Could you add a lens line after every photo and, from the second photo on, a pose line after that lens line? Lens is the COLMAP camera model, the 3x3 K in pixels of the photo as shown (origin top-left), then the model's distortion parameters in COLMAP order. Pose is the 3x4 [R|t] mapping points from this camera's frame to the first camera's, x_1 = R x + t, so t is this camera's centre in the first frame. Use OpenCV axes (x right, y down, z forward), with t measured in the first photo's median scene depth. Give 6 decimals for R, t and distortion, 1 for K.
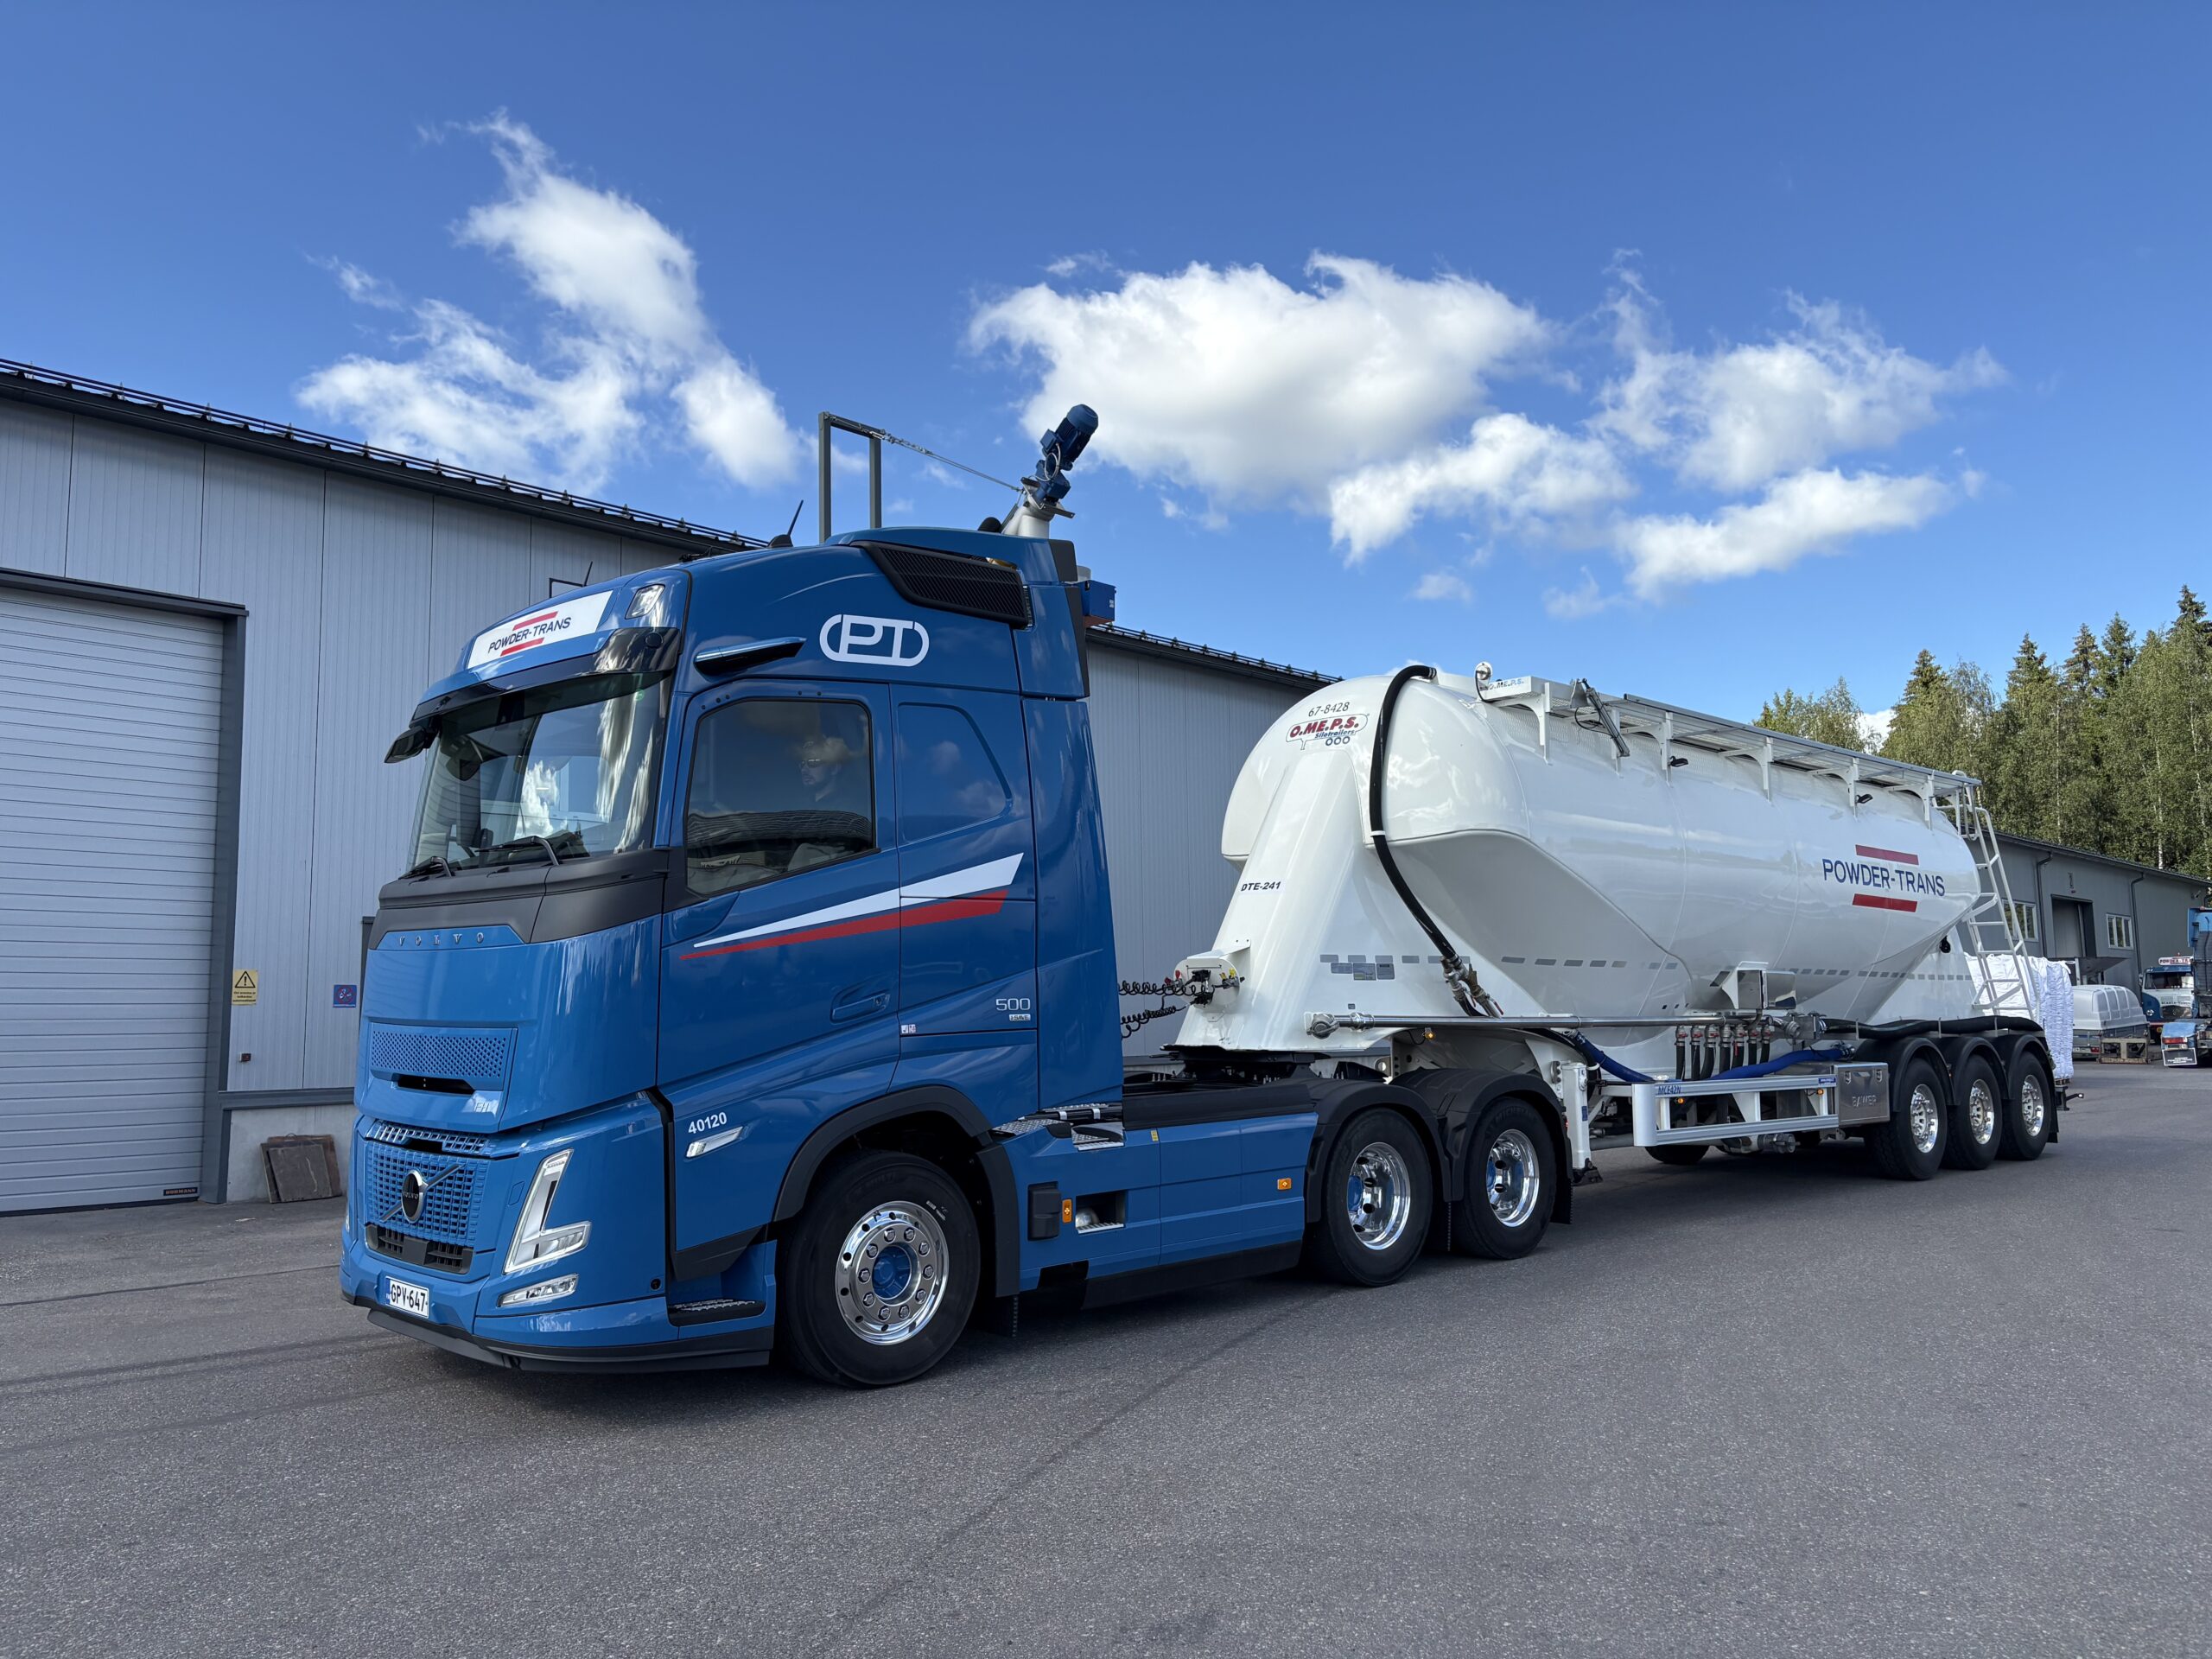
lens RADIAL K [[1645.5, 0, 1101.8], [0, 1645.5, 853.8], [0, 0, 1]] dist [-0.002610, -0.000271]
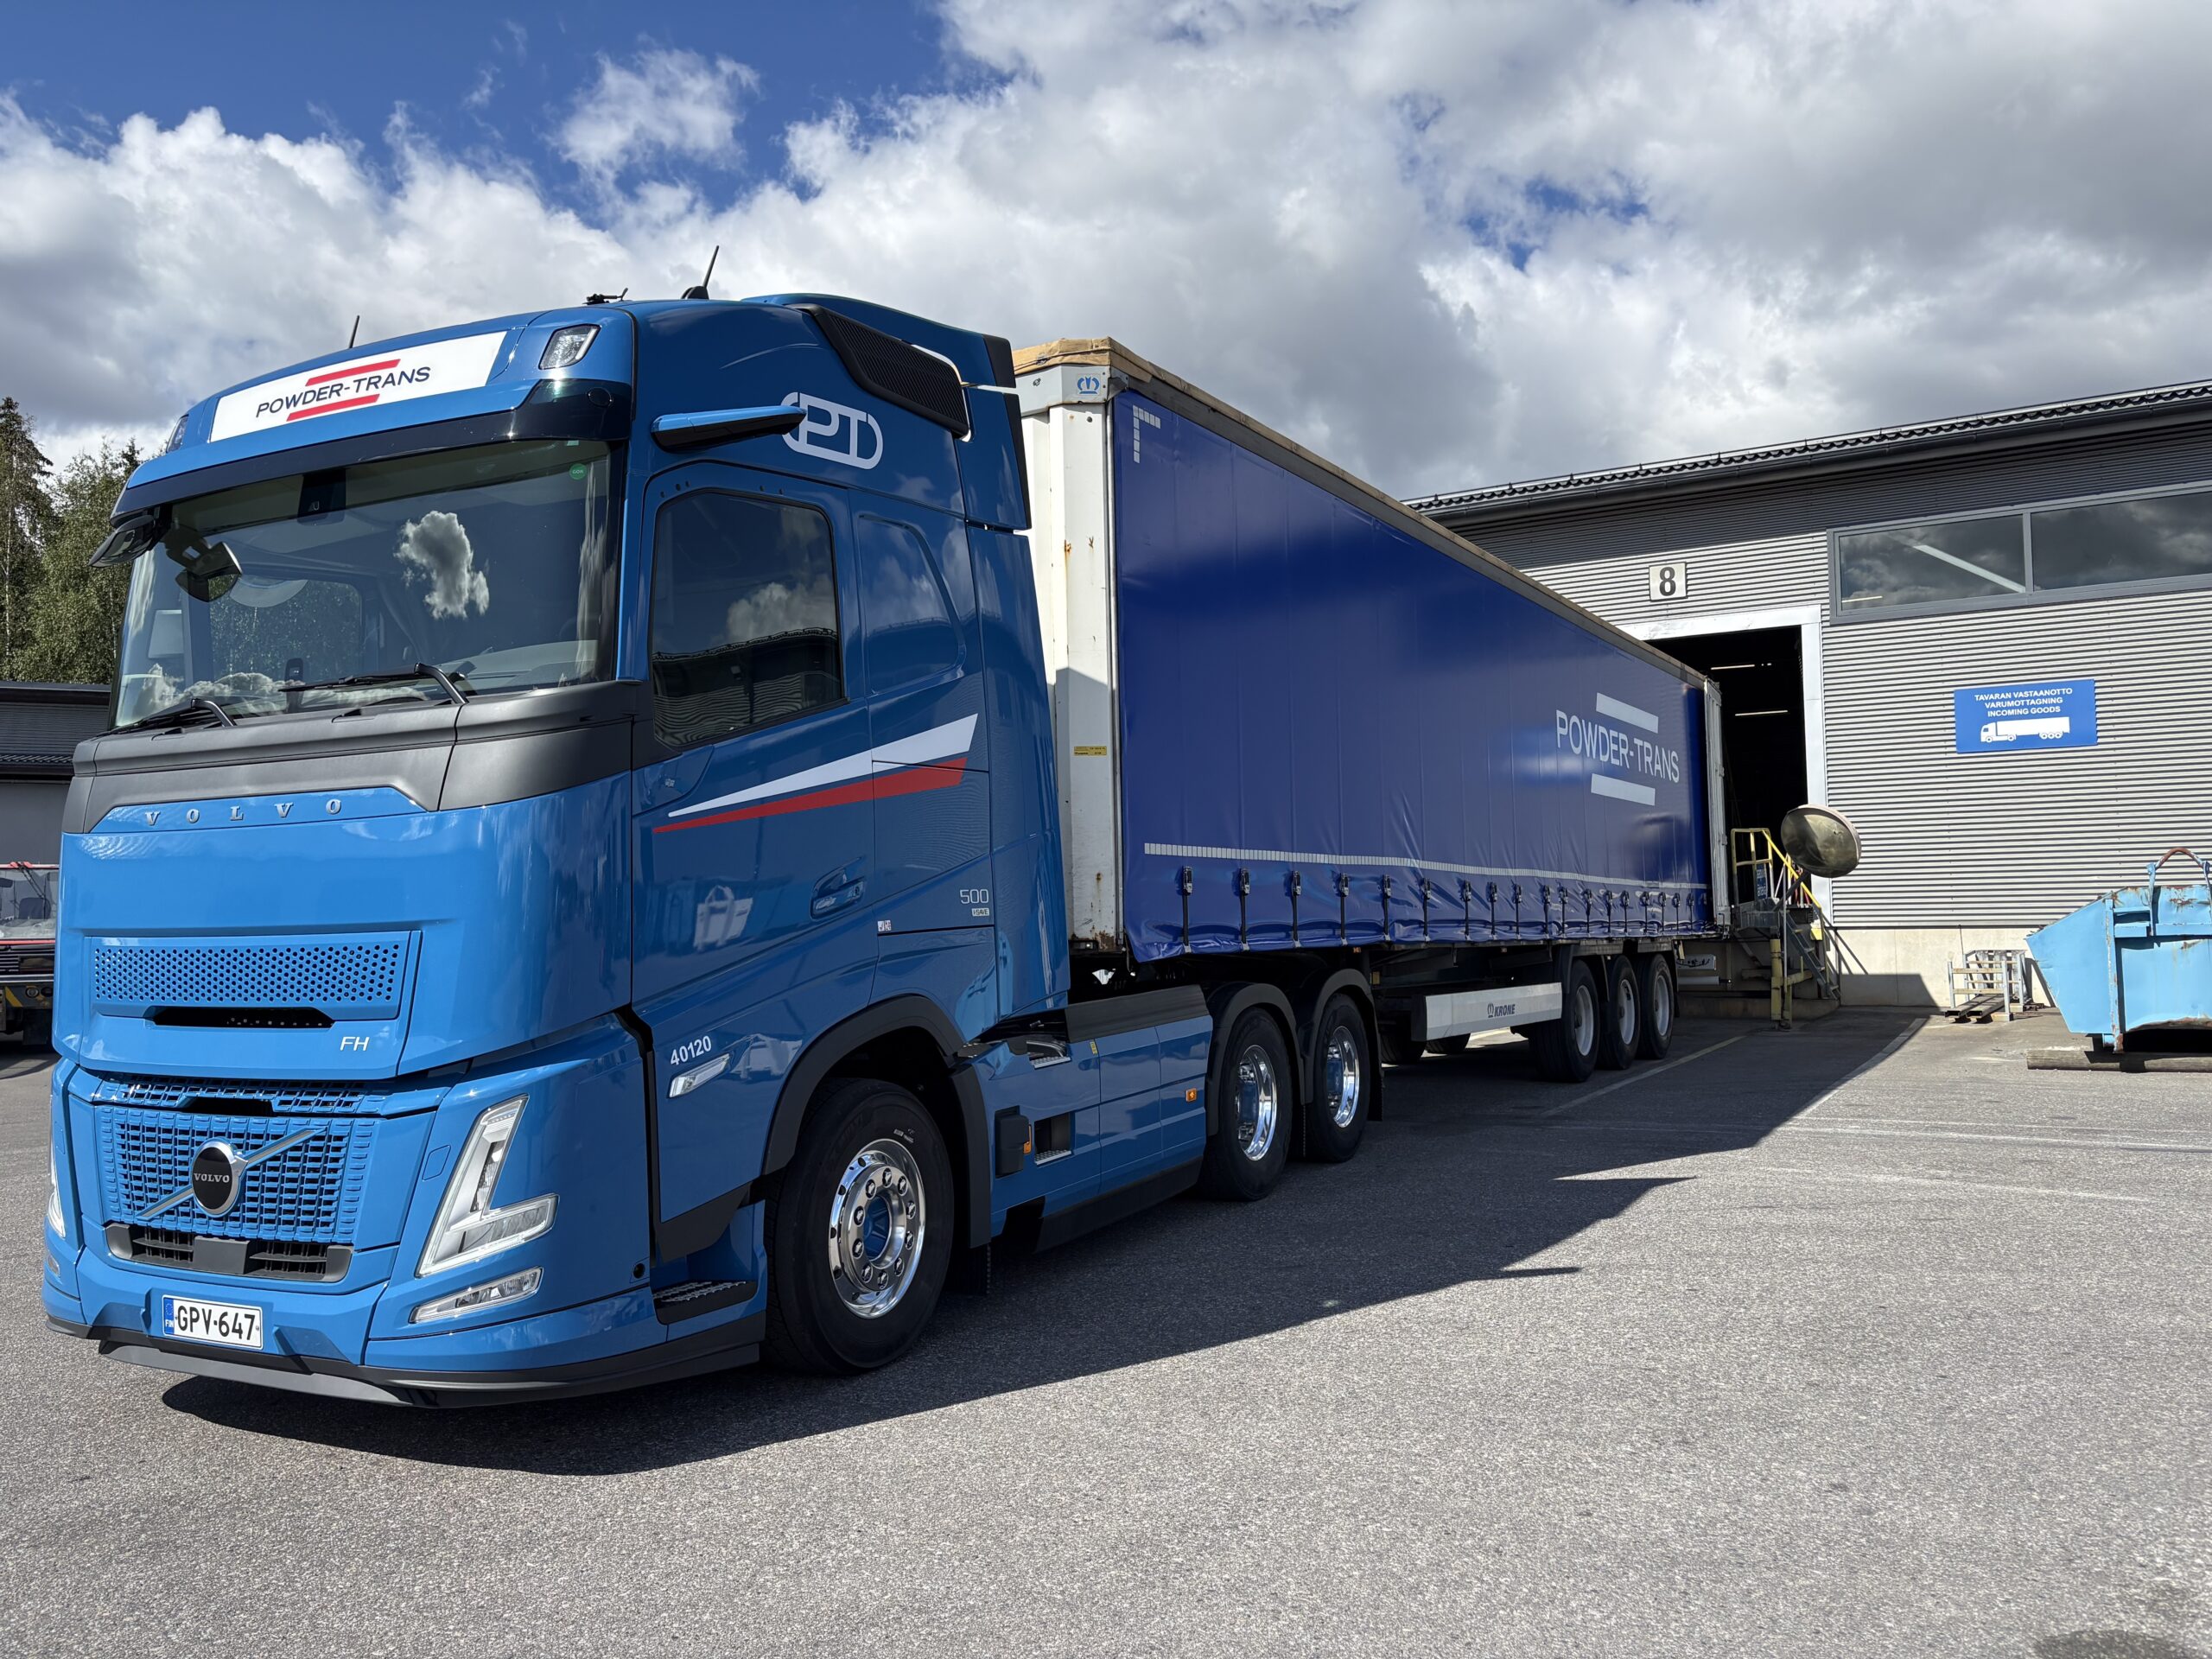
lens RADIAL K [[1649.6, 0, 1106.0], [0, 1649.6, 829.5], [0, 0, 1]] dist [0.003822, -0.003015]
pose [[0.949493, -0.008442, 0.313675, -0.267807], [-0.002199, 0.999435, 0.033552, 0.034177], [-0.313781, -0.032548, 0.948937, 0.211227]]
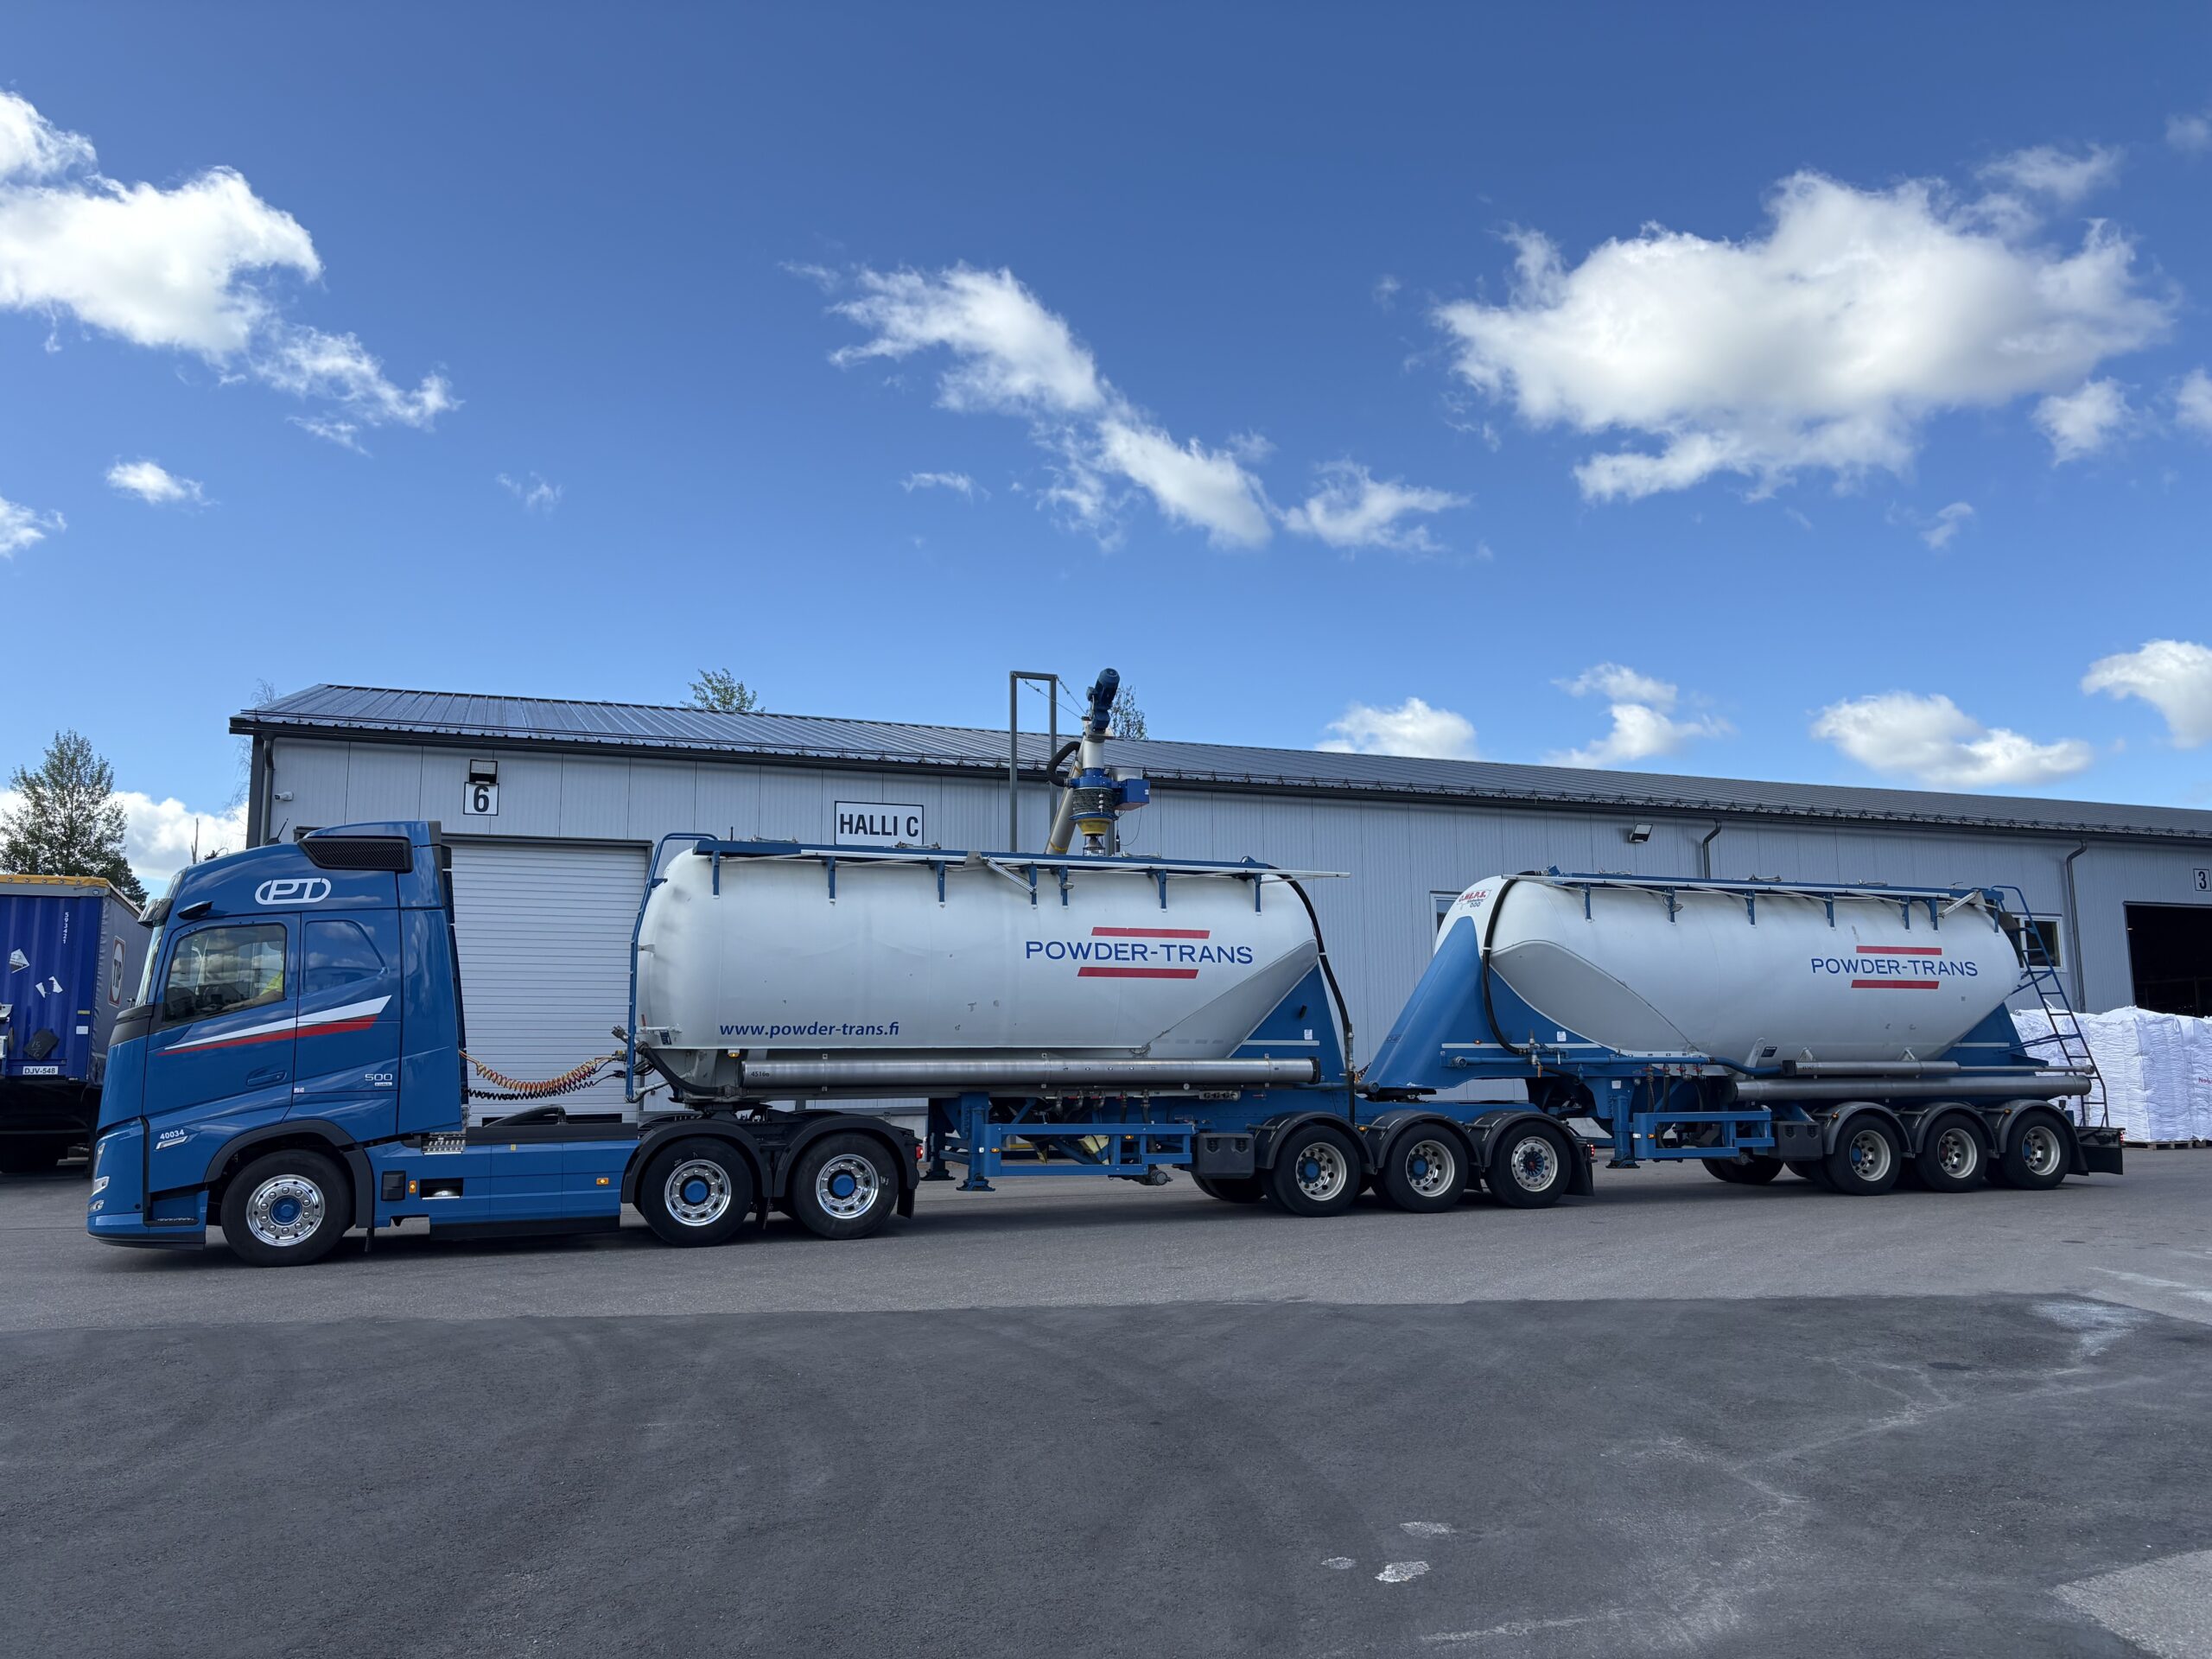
lens RADIAL K [[1649.6, 0, 1106.0], [0, 1649.6, 829.5], [0, 0, 1]] dist [0.003822, -0.003015]
pose [[0.927557, -0.020080, -0.373142, 1.540838], [0.019519, 0.999796, -0.005283, -0.177806], [0.373172, -0.002383, 0.927759, -0.484007]]
